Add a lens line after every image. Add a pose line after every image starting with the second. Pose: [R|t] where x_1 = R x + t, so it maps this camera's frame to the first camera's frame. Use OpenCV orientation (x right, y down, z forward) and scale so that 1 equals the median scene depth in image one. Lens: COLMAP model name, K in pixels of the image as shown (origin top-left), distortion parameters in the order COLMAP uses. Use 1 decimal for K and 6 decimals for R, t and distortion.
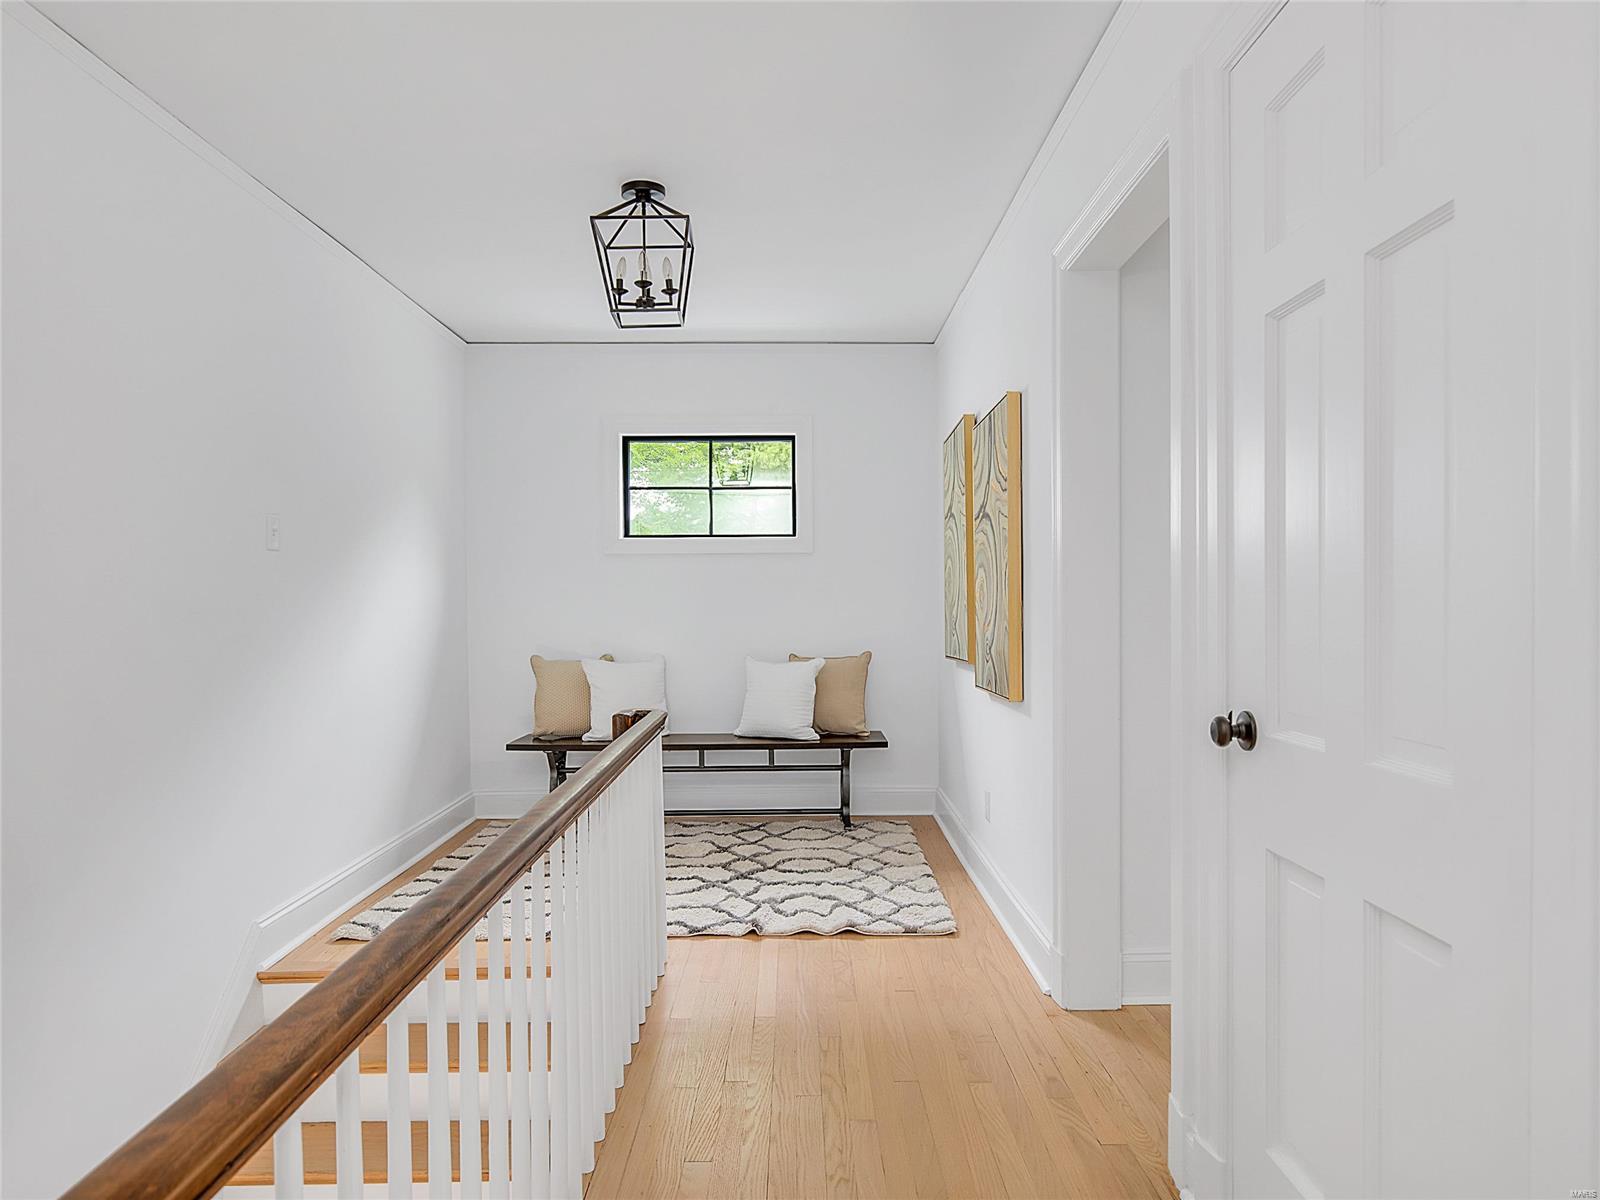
lens RADIAL K [[918.9, 0, 826.9], [0, 918.9, 601.6], [0, 0, 1]] dist [-0.021350, -0.000571]
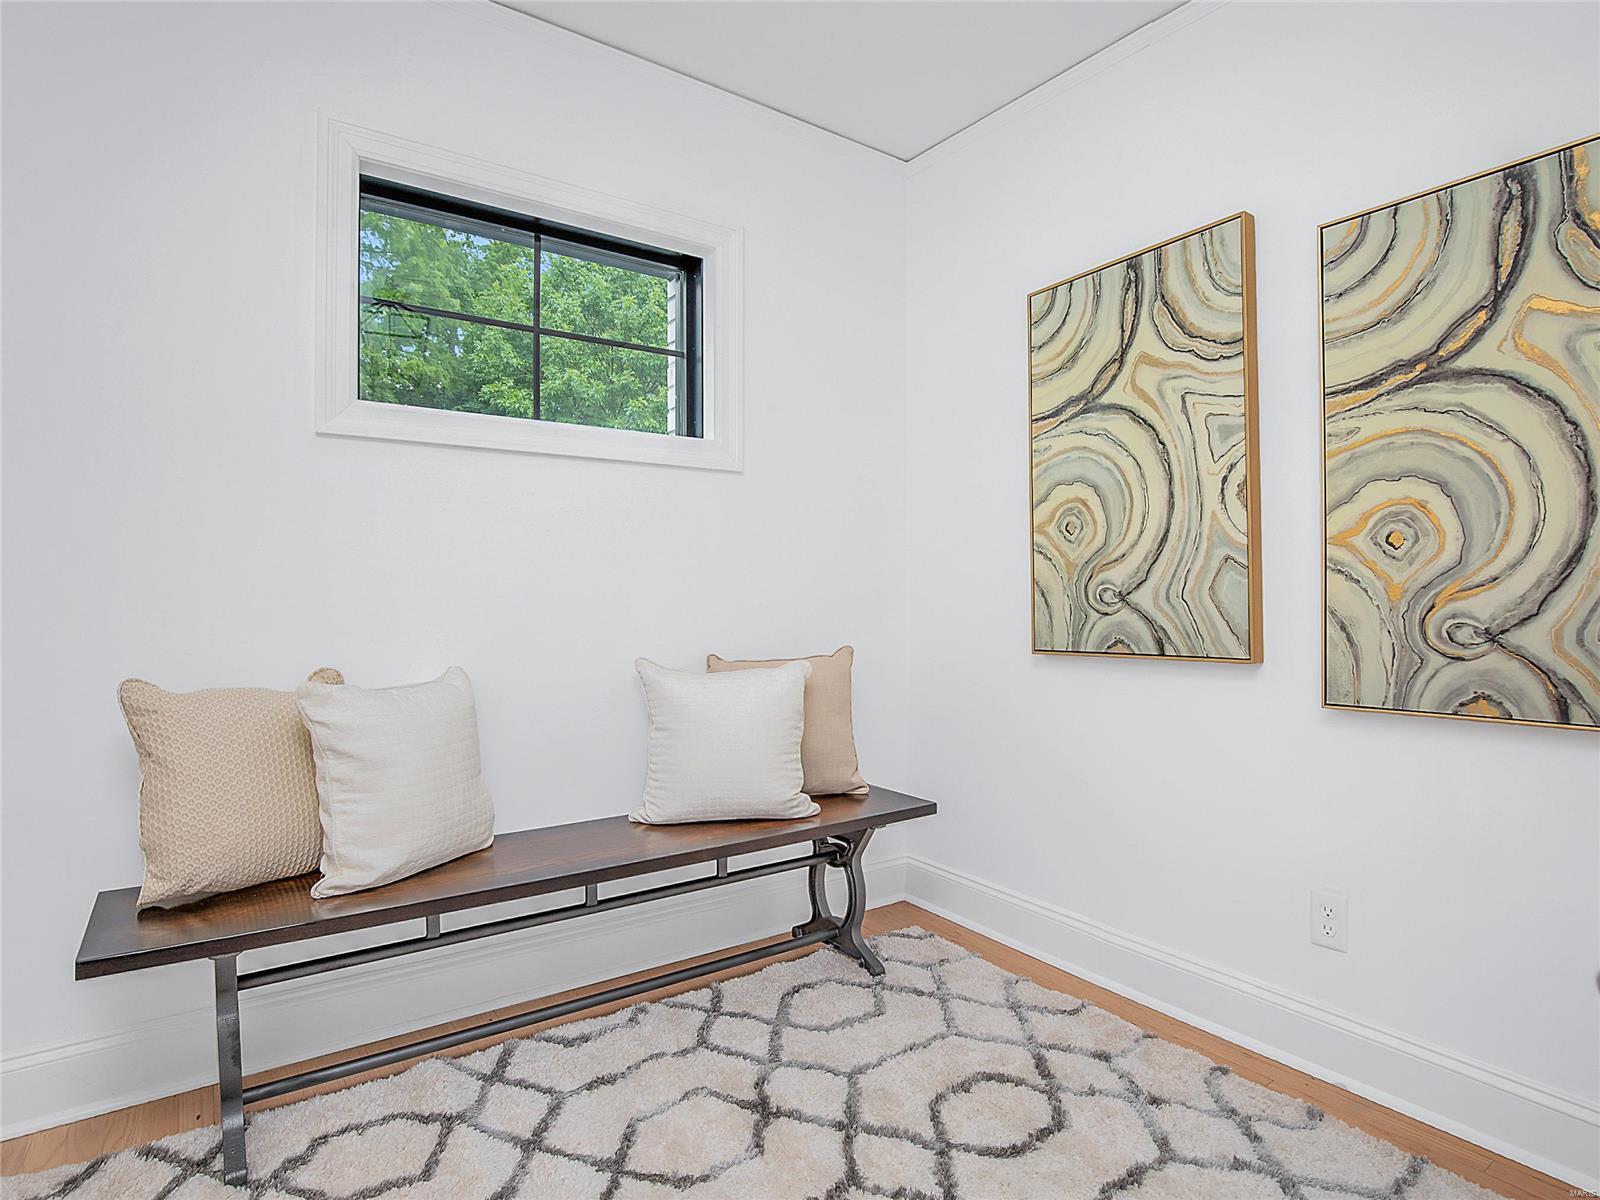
lens RADIAL K [[857.1, 0, 799.9], [0, 857.1, 589.2], [0, 0, 1]] dist [-0.023447, -0.000217]
pose [[0.837100, 0.004967, 0.547027, -0.288553], [-0.005929, 0.999982, -0.000006, 0.019391], [-0.547017, -0.003238, 0.837115, 0.585228]]
